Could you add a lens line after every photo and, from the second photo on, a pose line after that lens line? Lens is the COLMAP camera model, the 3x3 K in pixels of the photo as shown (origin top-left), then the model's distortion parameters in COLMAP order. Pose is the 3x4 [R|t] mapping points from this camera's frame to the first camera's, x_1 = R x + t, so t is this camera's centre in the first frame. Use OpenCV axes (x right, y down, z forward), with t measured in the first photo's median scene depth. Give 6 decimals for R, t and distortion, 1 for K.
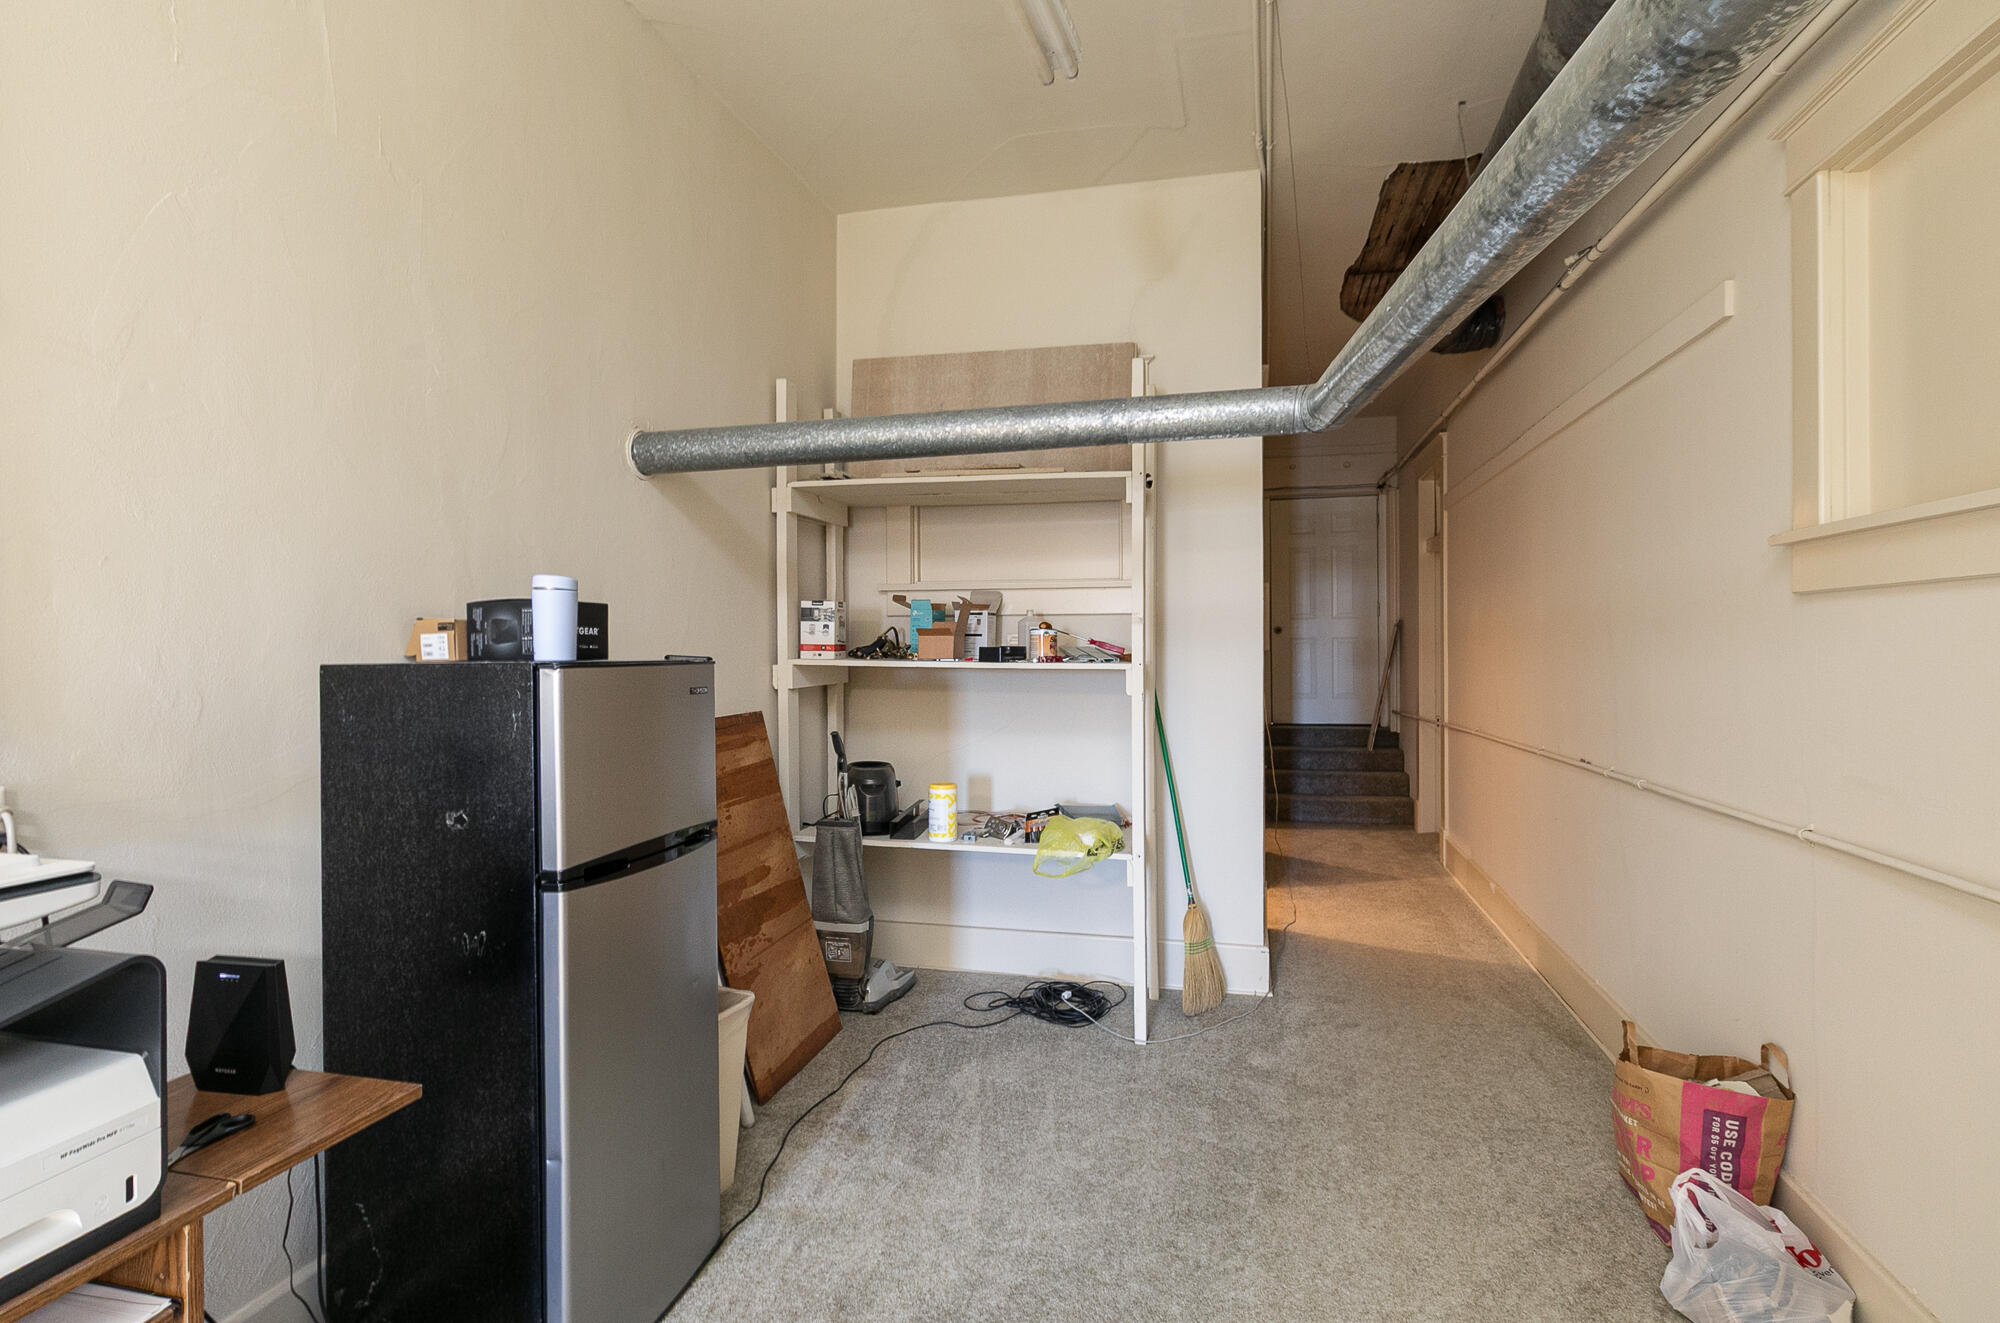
lens RADIAL K [[996.2, 0, 1003.2], [0, 996.2, 646.3], [0, 0, 1]] dist [0.000573, -0.001474]
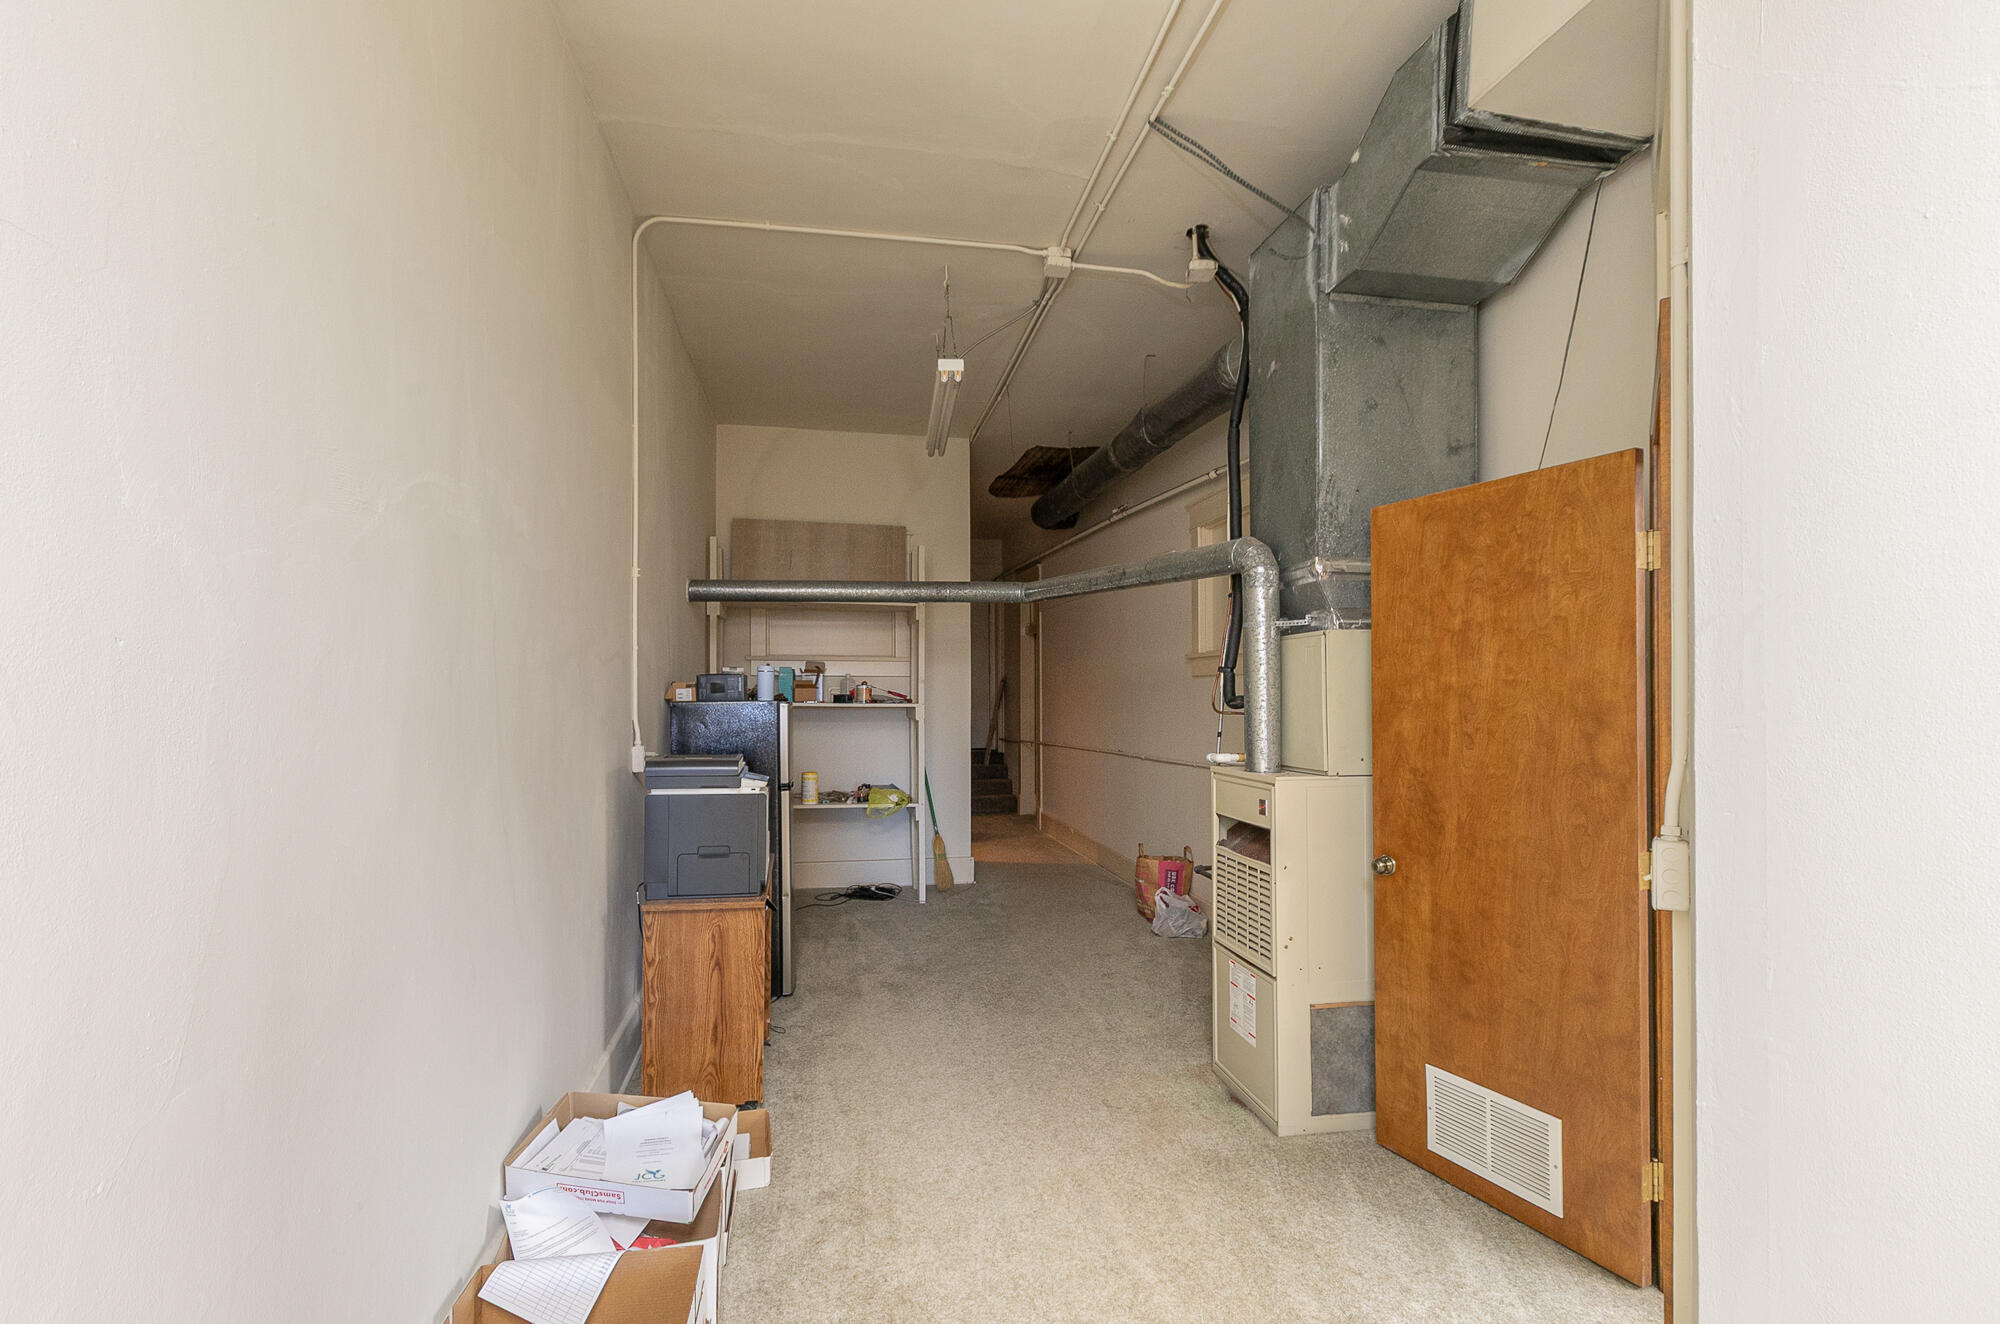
lens RADIAL K [[996.2, 0, 1003.2], [0, 996.2, 646.8], [0, 0, 1]] dist [0.000573, -0.001474]
pose [[0.907771, 0.022295, 0.418873, -0.487437], [-0.002666, 0.998873, -0.047389, -0.001731], [-0.419457, 0.041902, 0.906807, -0.748937]]
